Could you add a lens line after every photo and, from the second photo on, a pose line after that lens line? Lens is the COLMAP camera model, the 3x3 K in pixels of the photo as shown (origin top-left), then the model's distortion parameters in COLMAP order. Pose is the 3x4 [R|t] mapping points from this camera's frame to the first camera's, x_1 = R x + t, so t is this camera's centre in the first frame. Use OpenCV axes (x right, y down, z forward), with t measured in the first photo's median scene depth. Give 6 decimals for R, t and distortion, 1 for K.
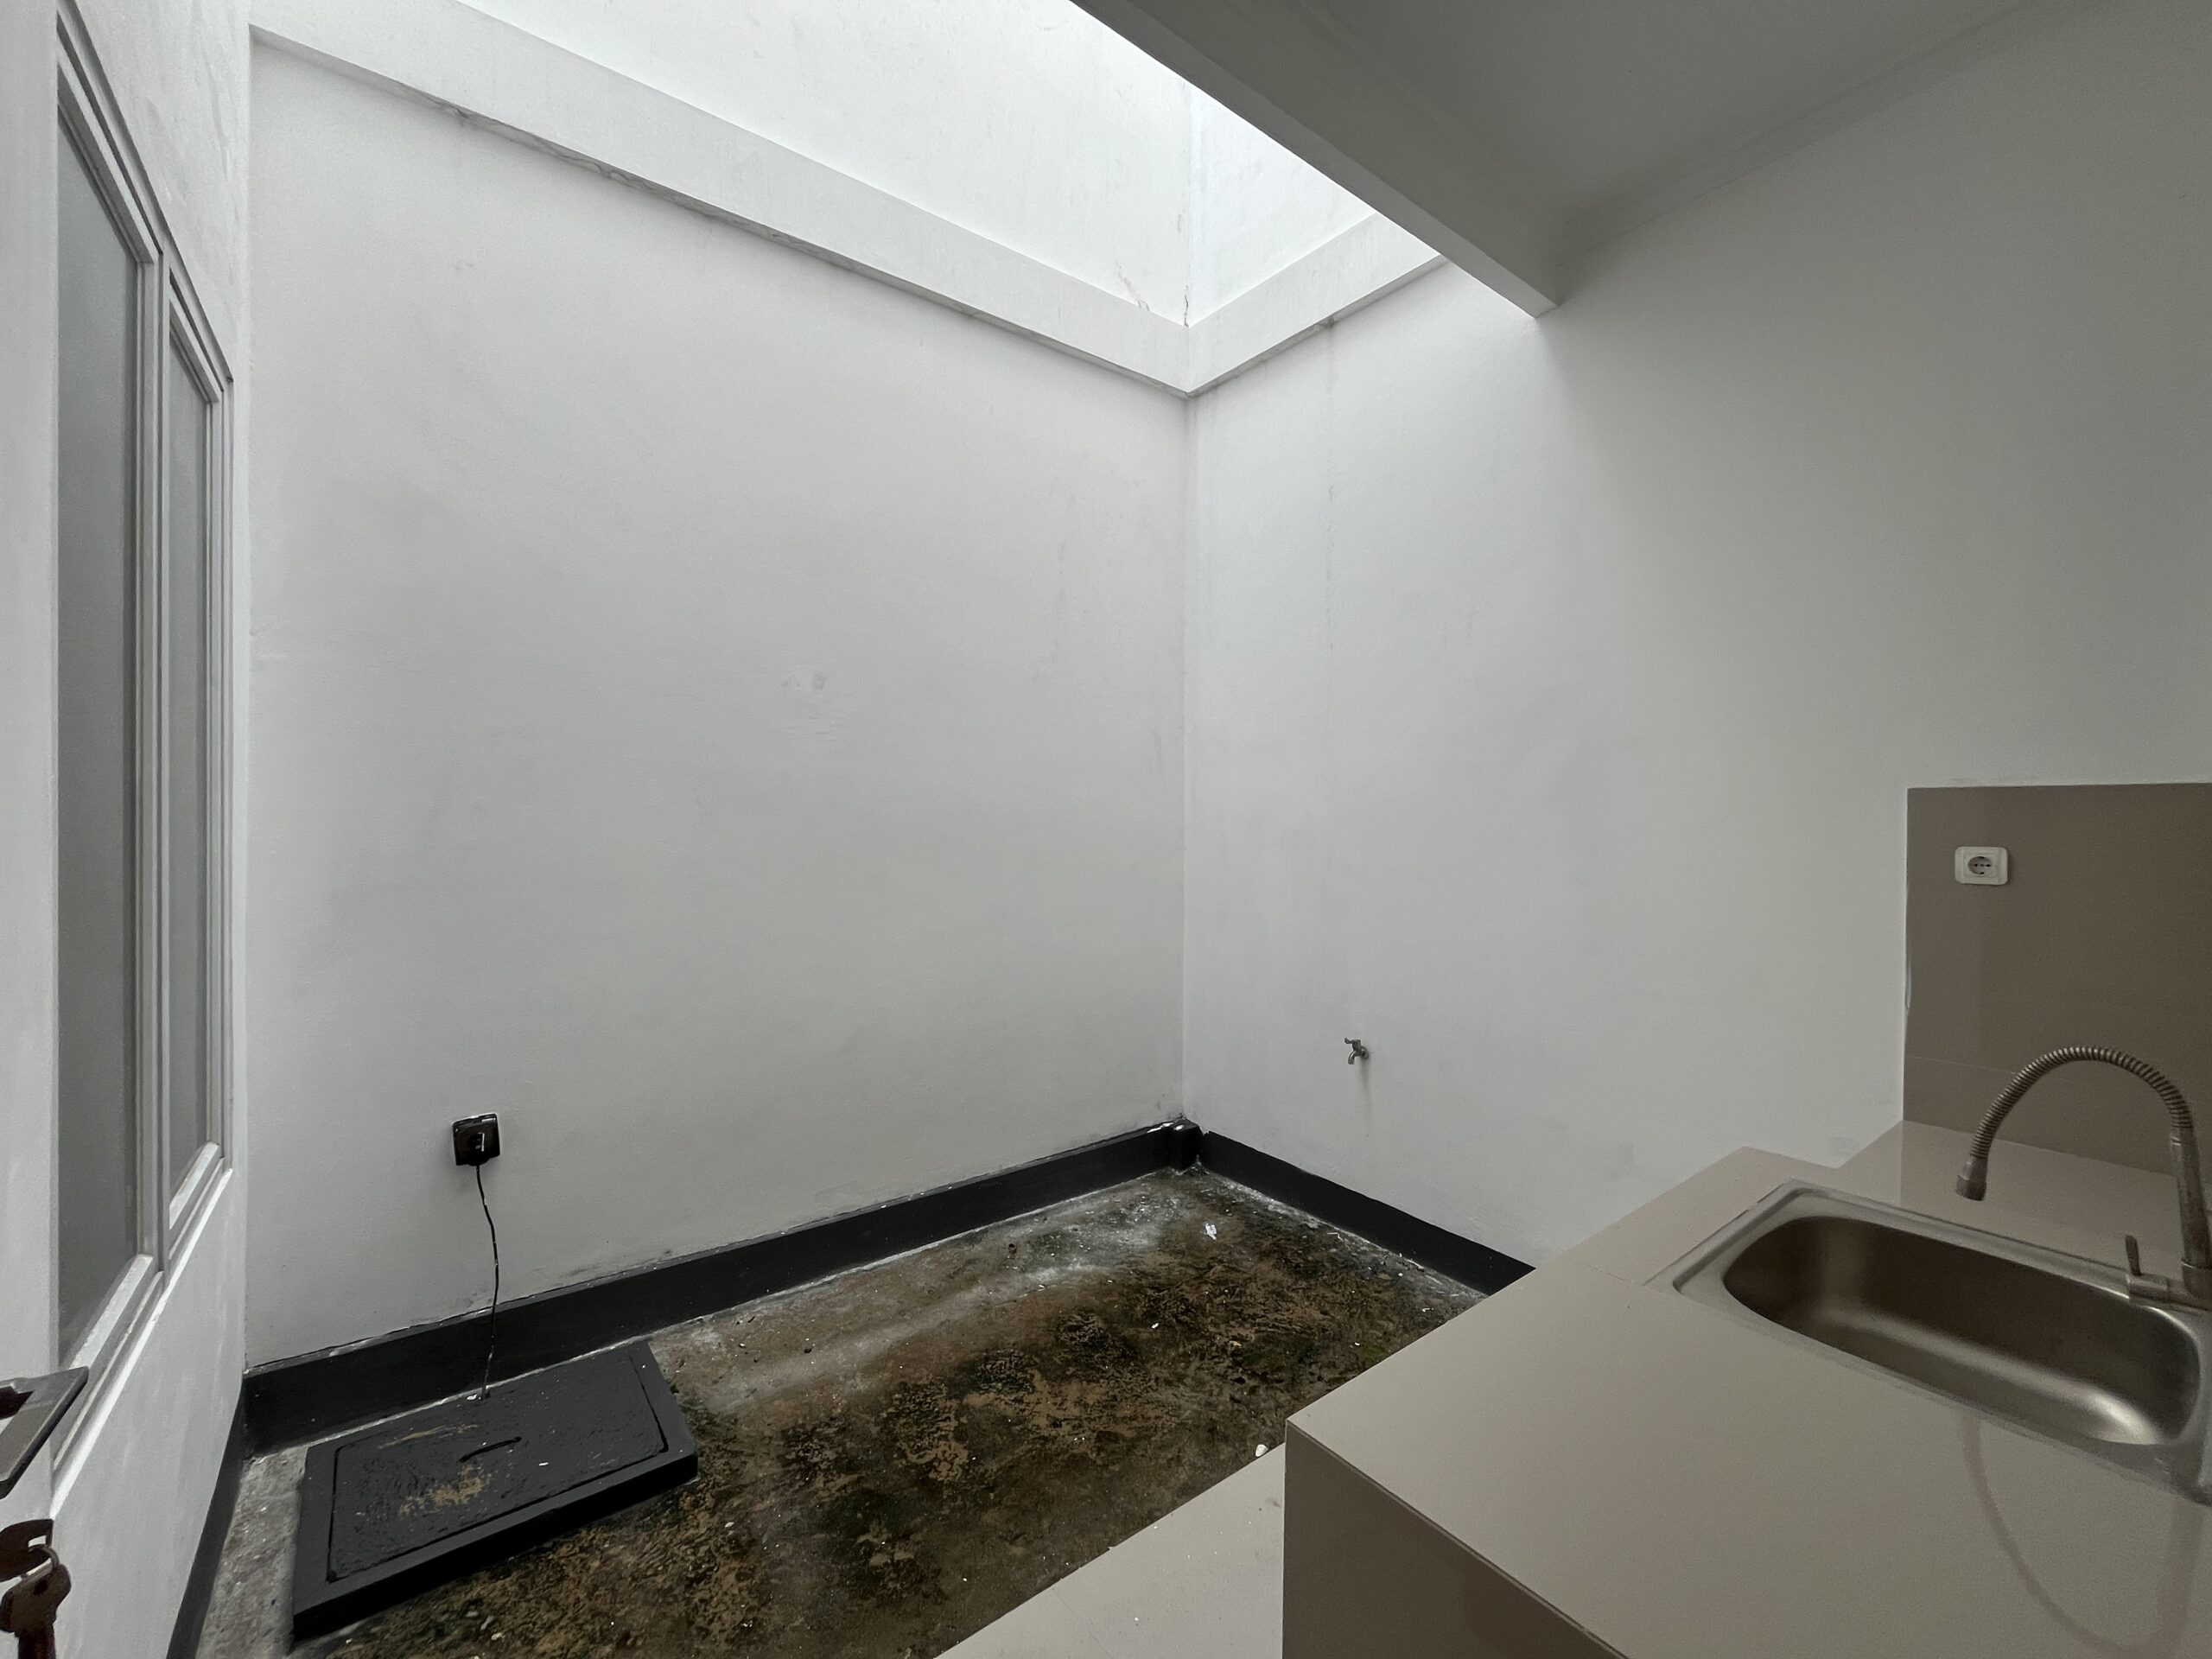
lens RADIAL K [[900.8, 0, 1101.1], [0, 900.8, 825.2], [0, 0, 1]] dist [0.000179, -0.000042]
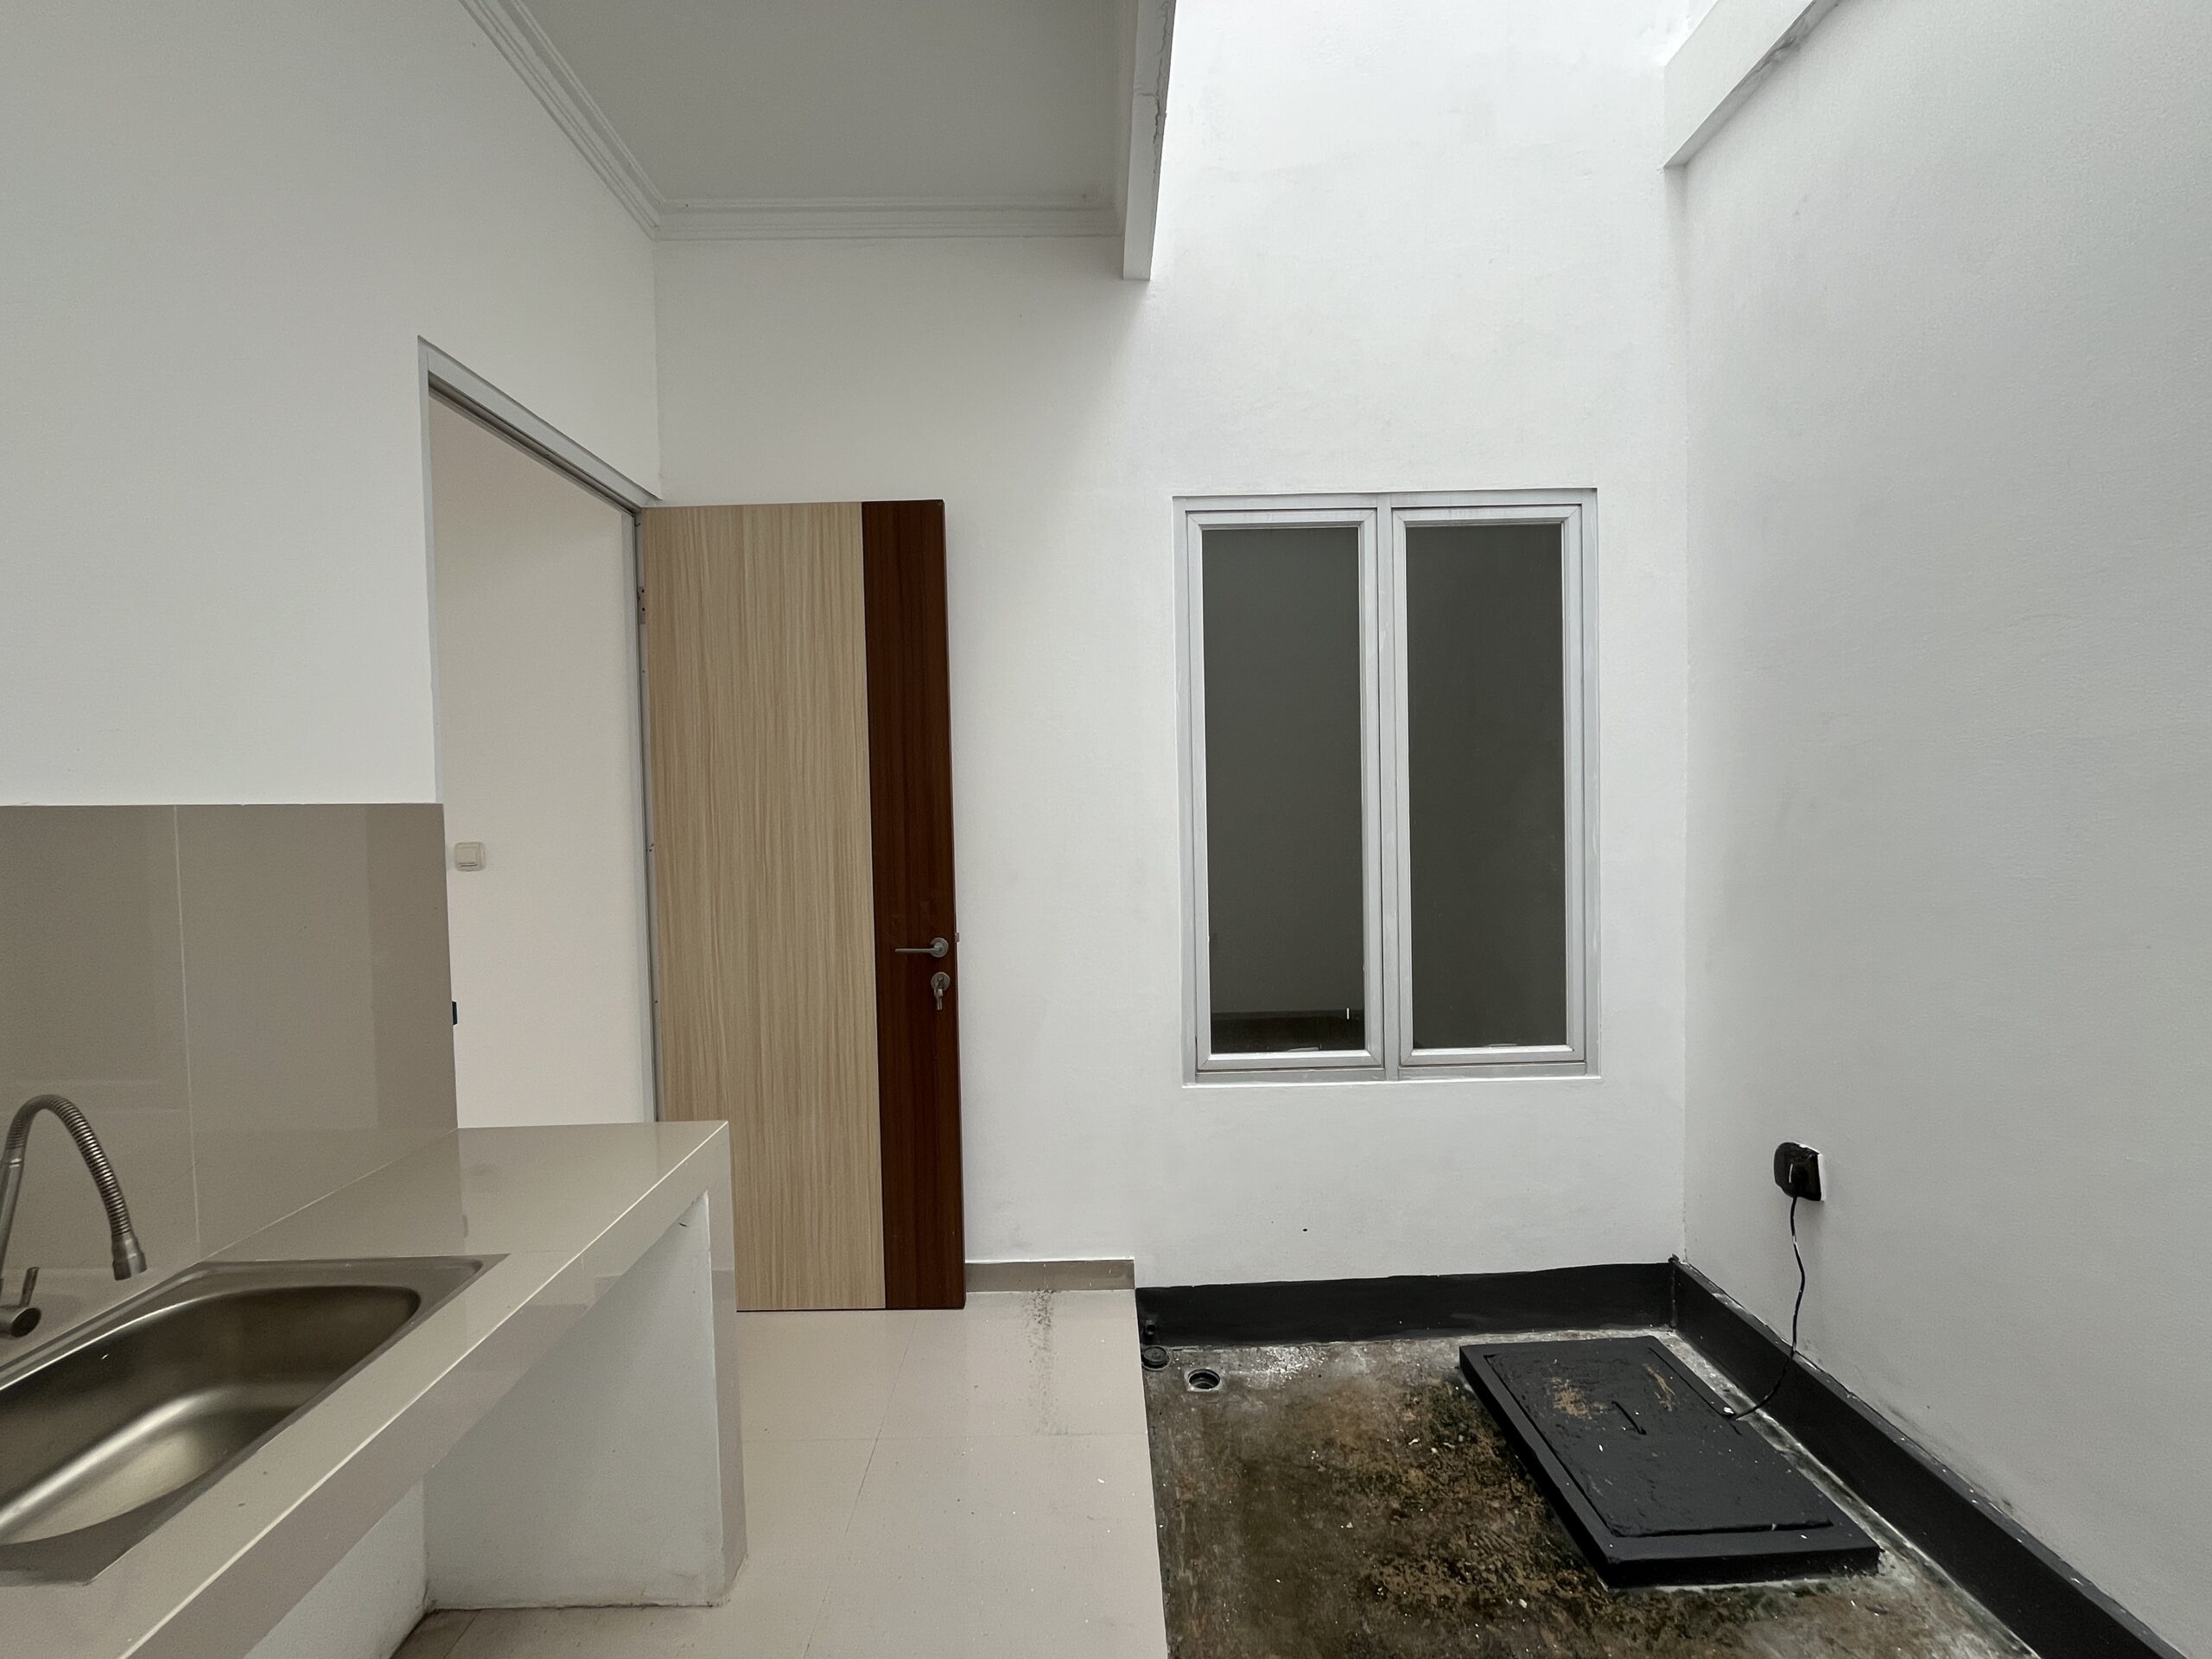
lens RADIAL K [[900.8, 0, 1101.1], [0, 900.8, 825.2], [0, 0, 1]] dist [0.000179, -0.000042]
pose [[-0.601909, 0.027246, -0.798100, 0.542510], [0.011515, 0.999610, 0.025441, -0.037183], [0.798481, 0.006123, -0.601988, 1.188183]]
